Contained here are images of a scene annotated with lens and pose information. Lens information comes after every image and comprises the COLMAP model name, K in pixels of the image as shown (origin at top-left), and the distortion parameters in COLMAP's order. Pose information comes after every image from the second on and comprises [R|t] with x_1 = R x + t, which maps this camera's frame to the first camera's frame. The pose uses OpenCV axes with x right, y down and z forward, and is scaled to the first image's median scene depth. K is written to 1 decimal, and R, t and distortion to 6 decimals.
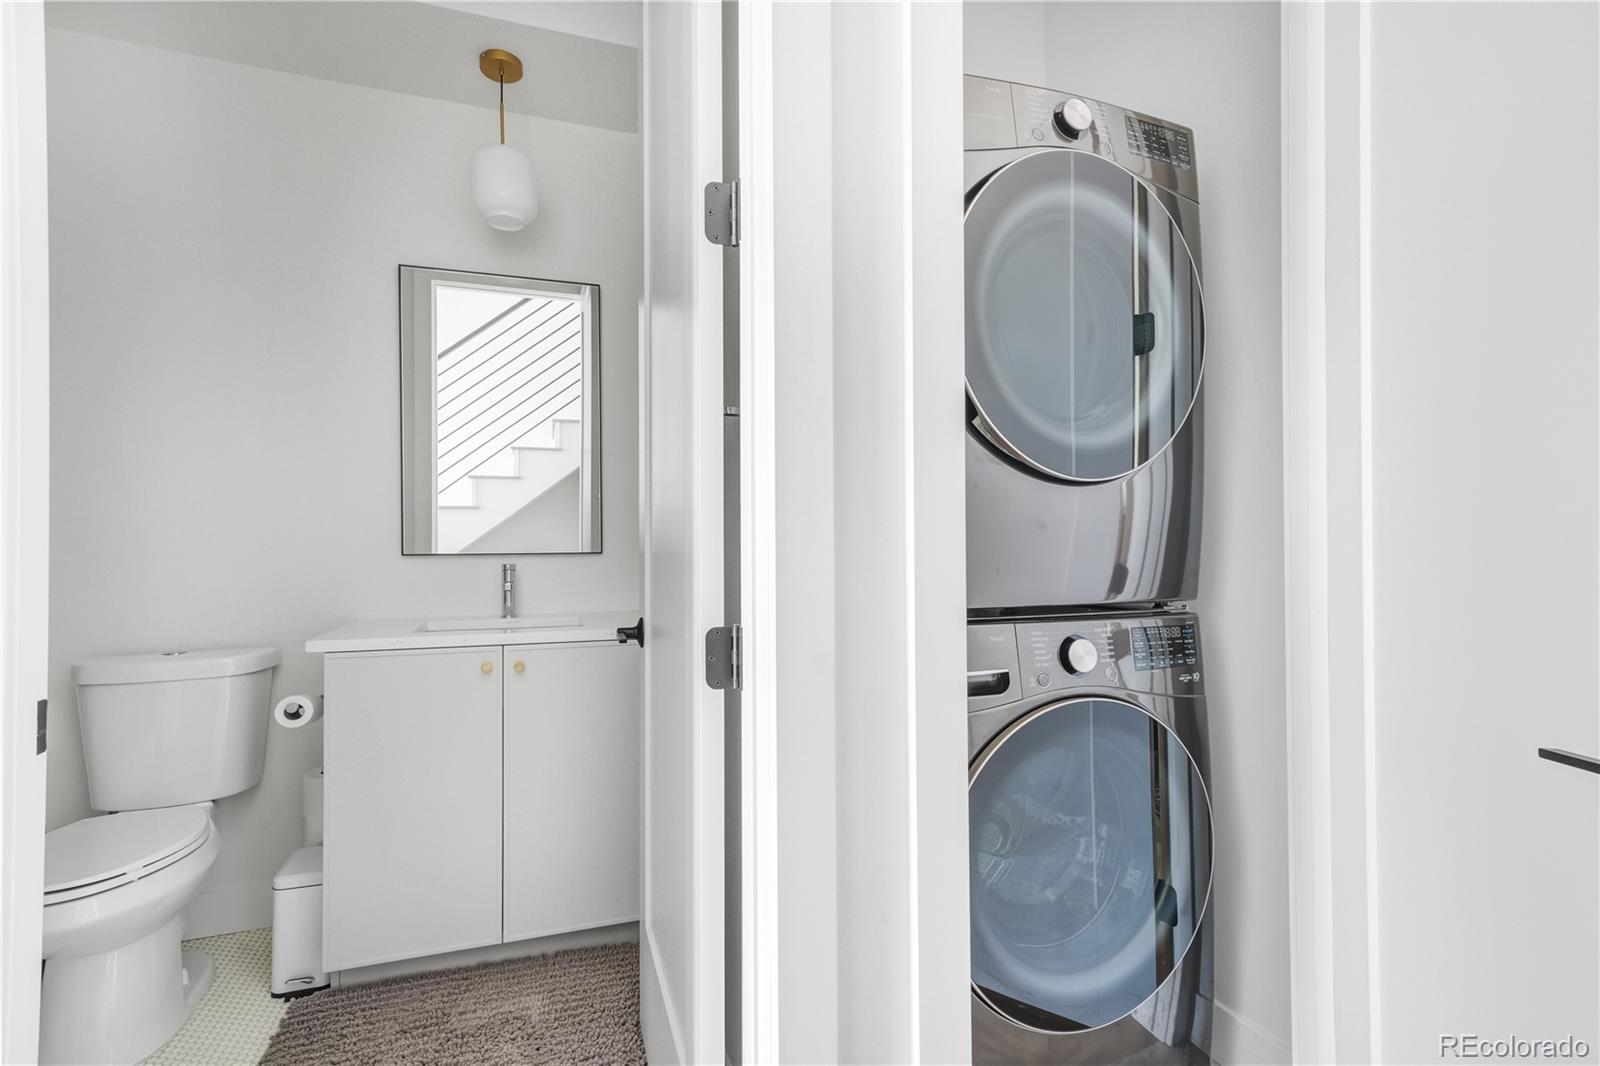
lens RADIAL K [[775.7, 0, 802.4], [0, 775.7, 540.0], [0, 0, 1]] dist [0.030664, 0.000999]
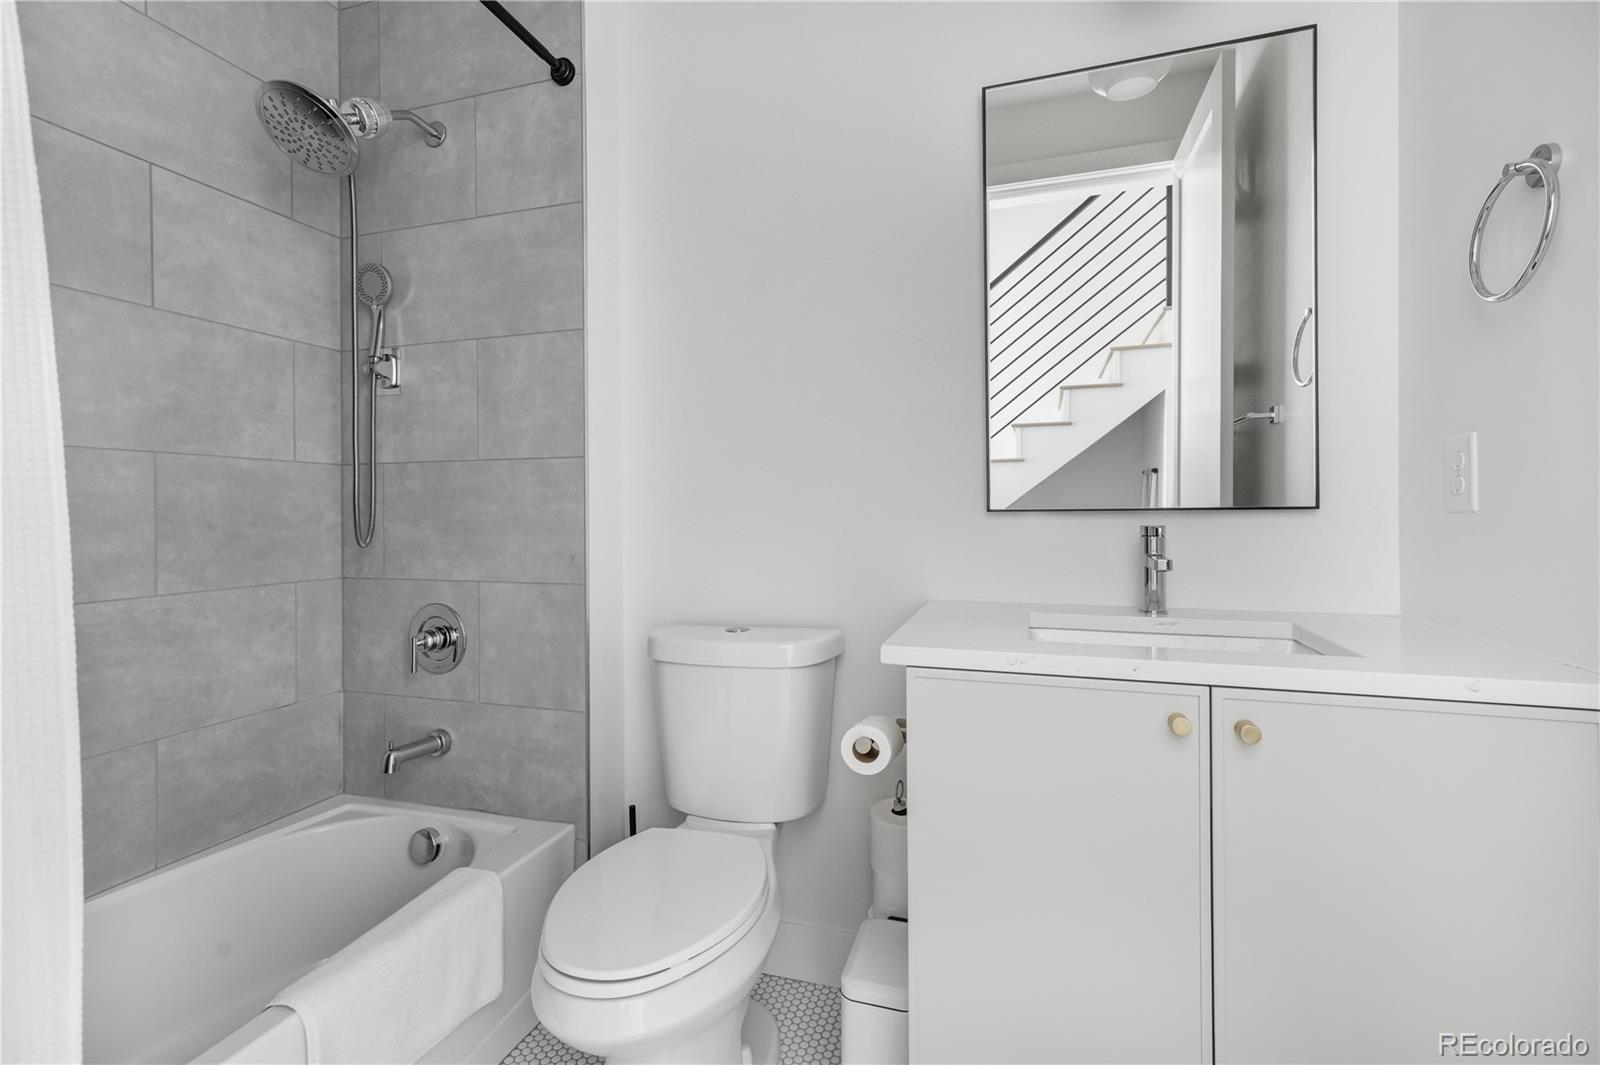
lens RADIAL K [[724.2, 0, 799.0], [0, 724.2, 524.8], [0, 0, 1]] dist [0.003954, -0.000639]
pose [[0.804265, 0.006536, -0.594235, -0.305944], [0.004507, 0.999844, 0.017097, 0.022144], [0.594254, -0.016429, 0.804109, 0.447393]]
